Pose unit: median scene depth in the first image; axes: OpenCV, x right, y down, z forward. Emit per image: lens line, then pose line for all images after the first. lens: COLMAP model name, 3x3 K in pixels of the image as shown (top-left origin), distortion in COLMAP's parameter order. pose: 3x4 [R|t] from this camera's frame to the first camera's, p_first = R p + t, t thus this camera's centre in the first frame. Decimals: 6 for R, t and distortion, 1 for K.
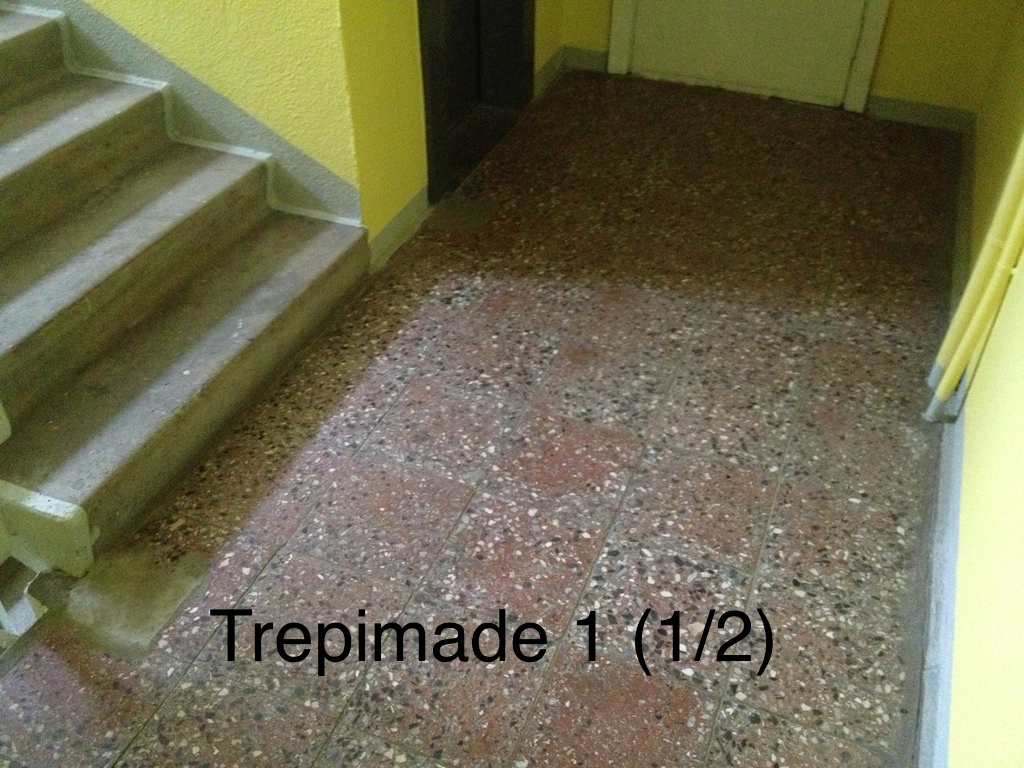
lens RADIAL K [[957.9, 0, 518.1], [0, 957.9, 368.4], [0, 0, 1]] dist [0.136277, -0.279027]
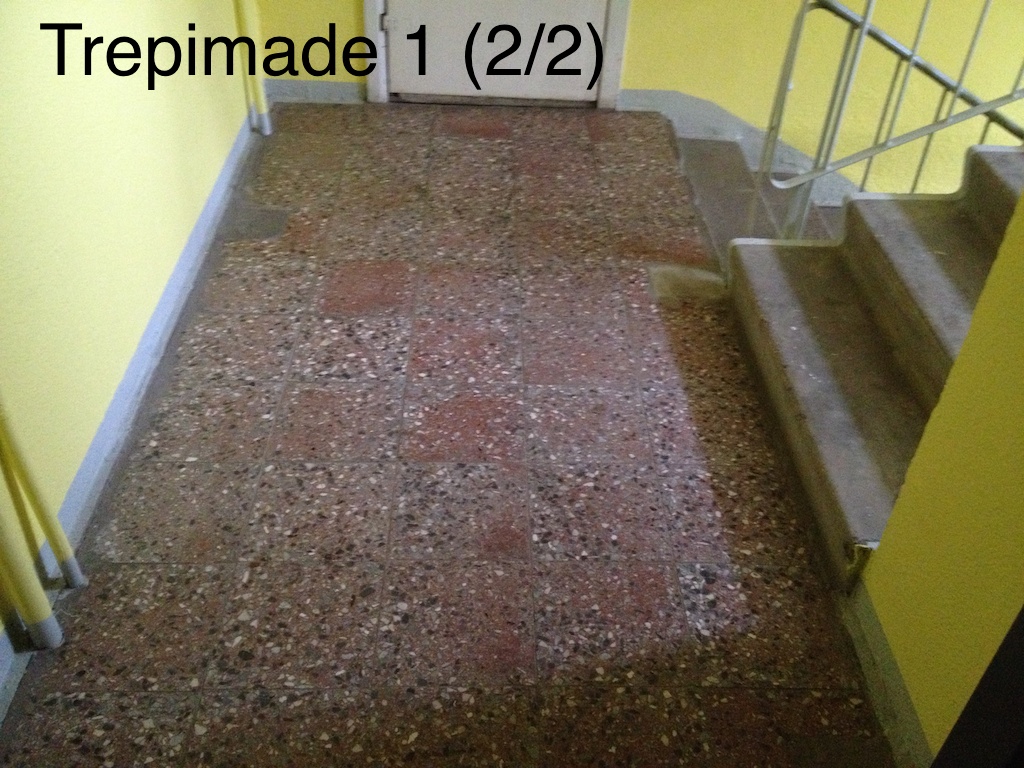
lens RADIAL K [[957.9, 0, 518.1], [0, 957.9, 368.4], [0, 0, 1]] dist [0.136277, -0.279027]
pose [[-0.918772, 0.192457, -0.344699, 0.333741], [-0.290837, 0.260472, 0.920635, -0.875677], [0.266967, 0.946105, -0.183341, 1.091395]]
